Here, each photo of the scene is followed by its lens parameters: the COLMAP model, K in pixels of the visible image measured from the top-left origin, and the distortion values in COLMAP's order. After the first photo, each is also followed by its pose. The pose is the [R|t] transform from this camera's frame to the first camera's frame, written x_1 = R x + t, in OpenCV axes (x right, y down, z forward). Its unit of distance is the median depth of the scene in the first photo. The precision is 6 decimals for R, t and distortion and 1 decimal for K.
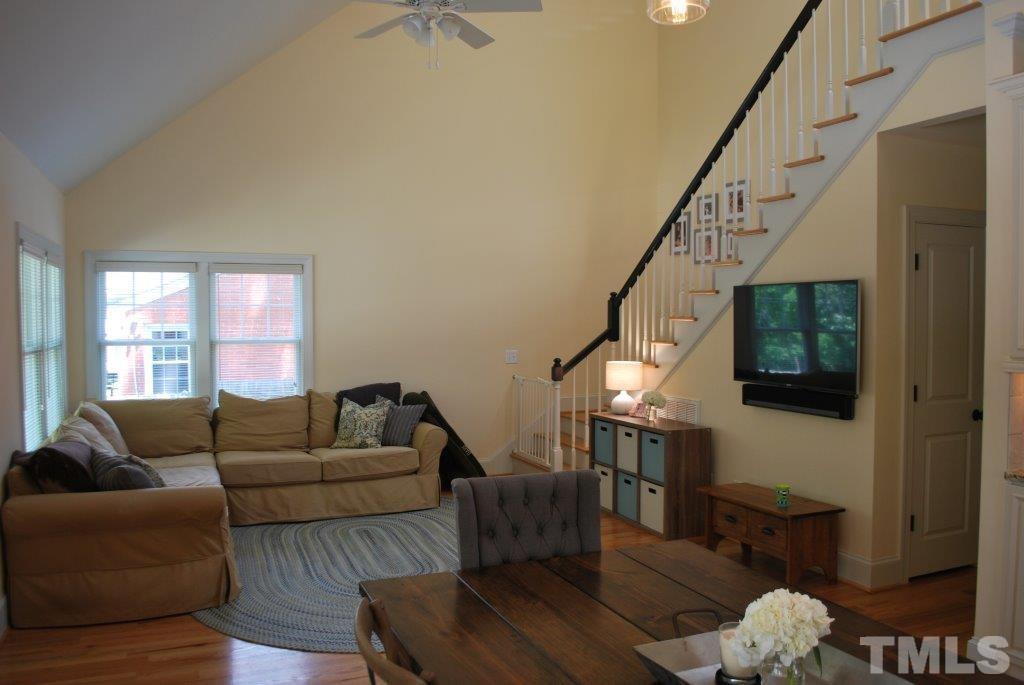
lens RADIAL K [[809.3, 0, 512.0], [0, 809.3, 342.5], [0, 0, 1]] dist [-0.078741, 0.006531]
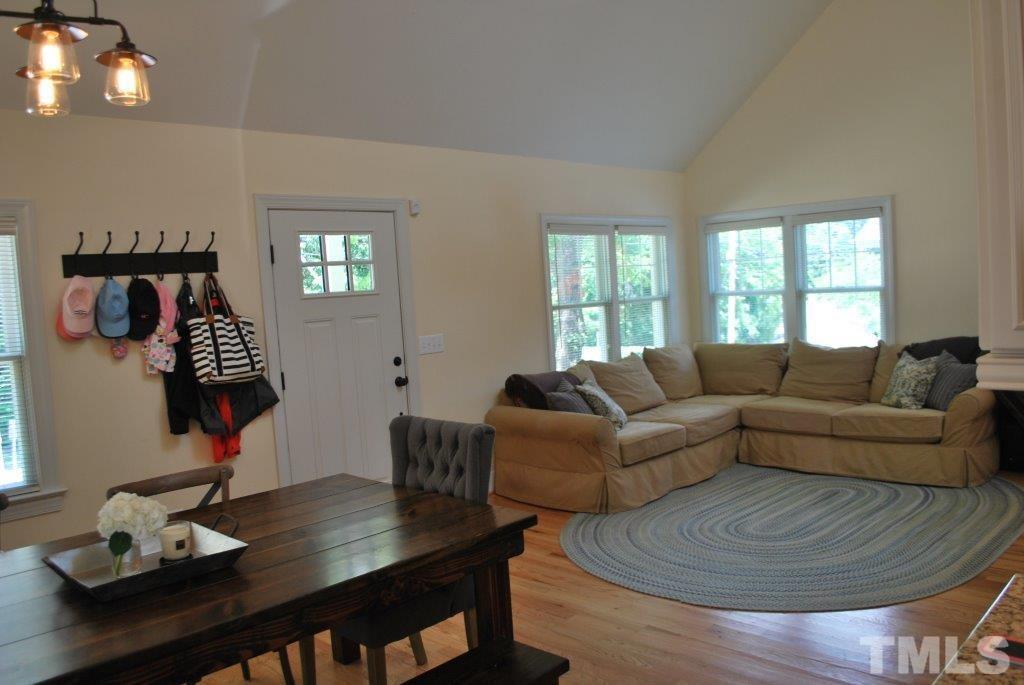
lens RADIAL K [[809.3, 0, 512.0], [0, 809.3, 342.5], [0, 0, 1]] dist [-0.078741, 0.006531]
pose [[0.383302, 0.043406, -0.922602, 0.493609], [0.031379, 0.997706, 0.059976, -0.009219], [0.923090, -0.051940, 0.381061, 0.280045]]
